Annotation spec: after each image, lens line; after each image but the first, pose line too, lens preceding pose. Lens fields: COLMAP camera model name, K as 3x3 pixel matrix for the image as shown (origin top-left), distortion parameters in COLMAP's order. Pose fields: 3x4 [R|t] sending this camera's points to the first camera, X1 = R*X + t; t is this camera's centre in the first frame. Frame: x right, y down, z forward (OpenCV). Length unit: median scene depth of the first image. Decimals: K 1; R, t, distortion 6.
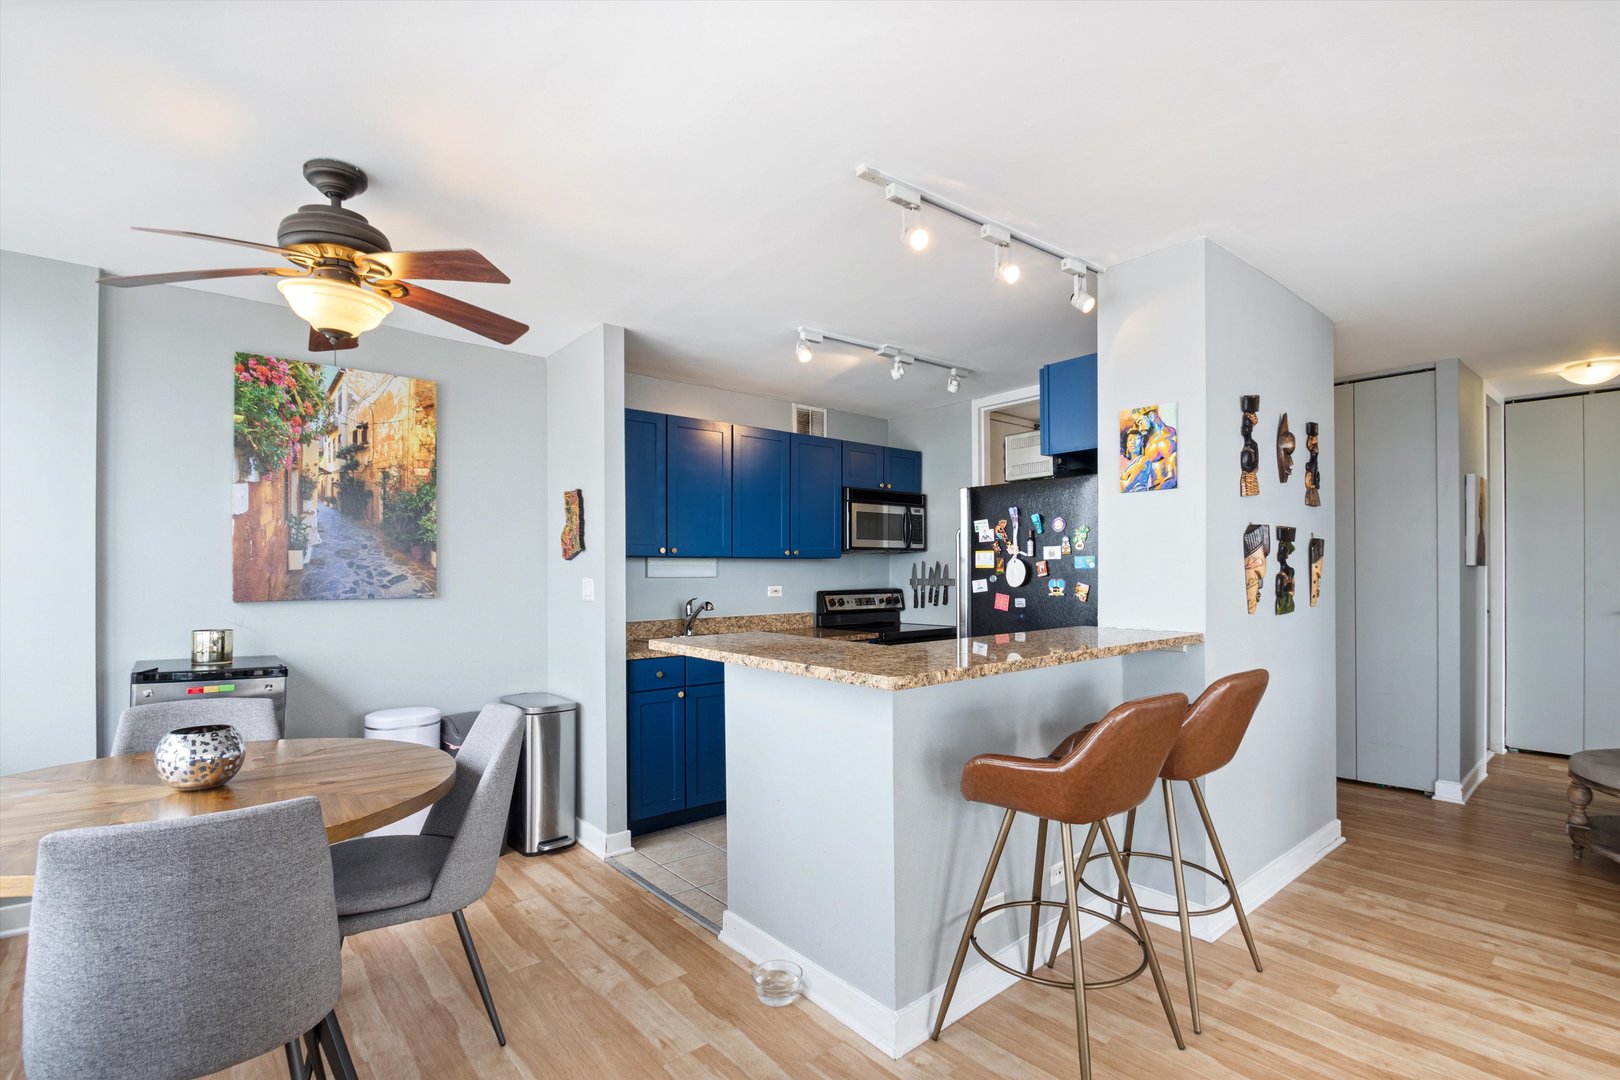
lens RADIAL K [[745.2, 0, 813.3], [0, 745.2, 578.3], [0, 0, 1]] dist [0.008785, -0.012421]
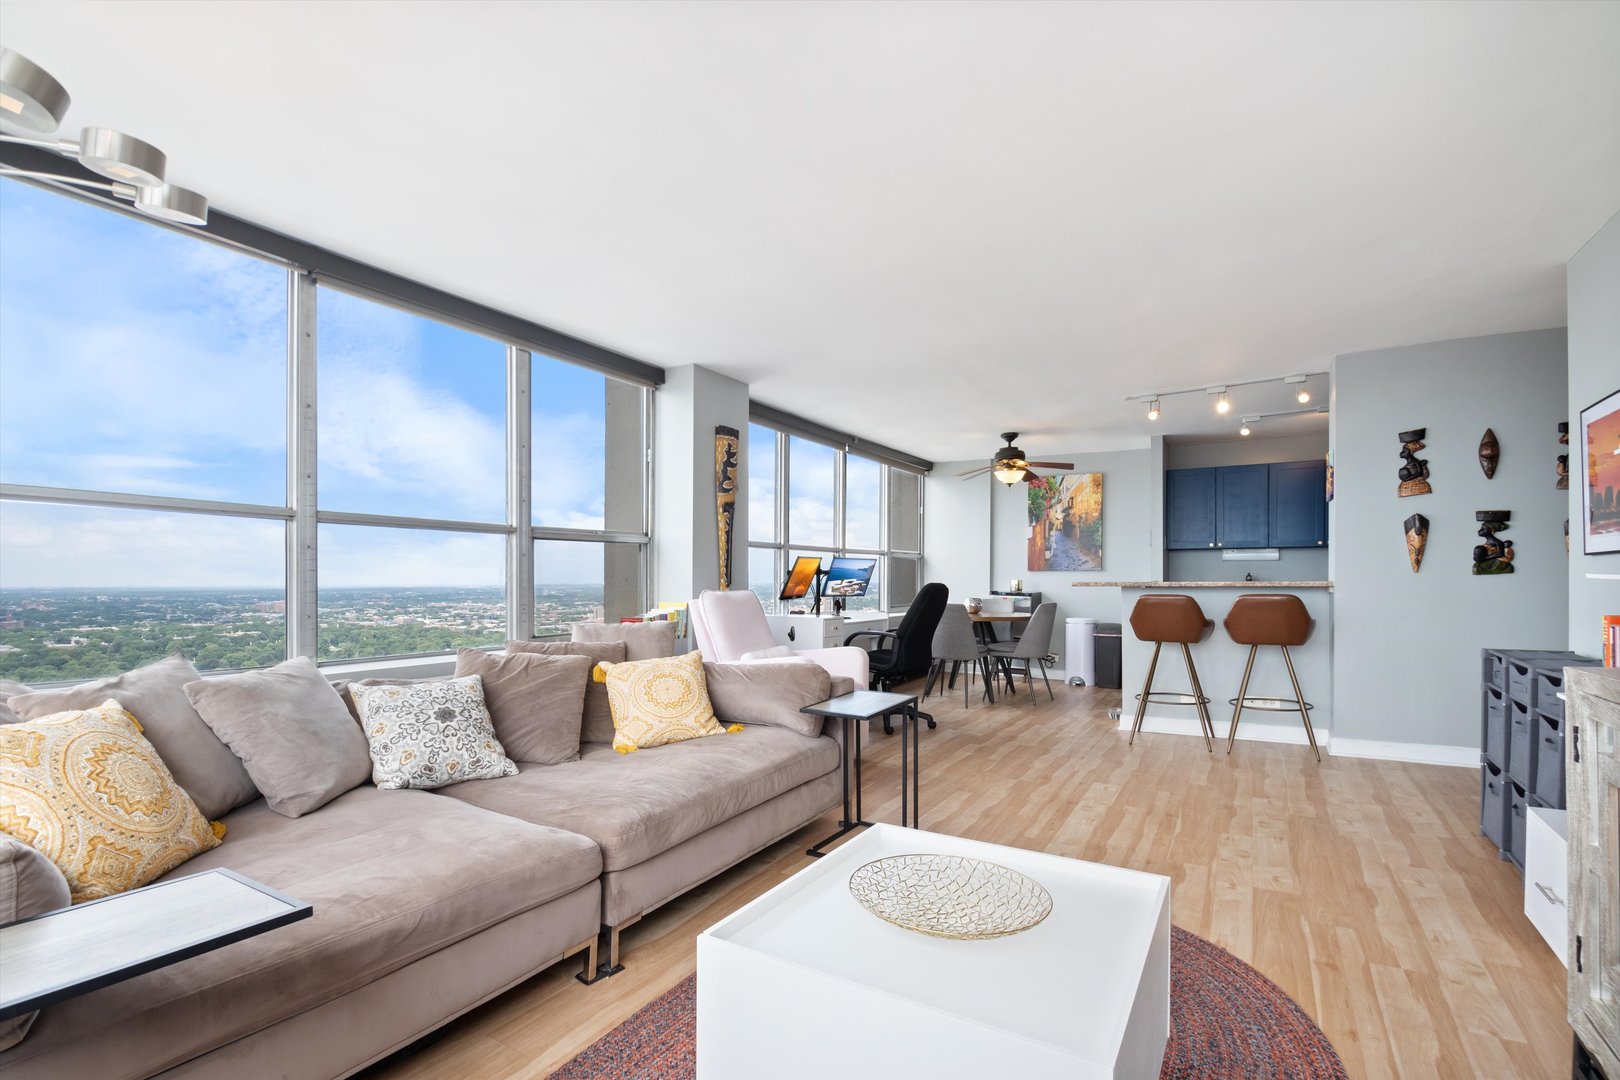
lens RADIAL K [[745.2, 0, 813.3], [0, 745.2, 578.3], [0, 0, 1]] dist [0.008785, -0.012421]
pose [[0.332181, 0.001948, -0.943214, 1.429849], [-0.006336, 0.999980, -0.000166, 0.060635], [0.943194, 0.006032, 0.332187, -0.593223]]
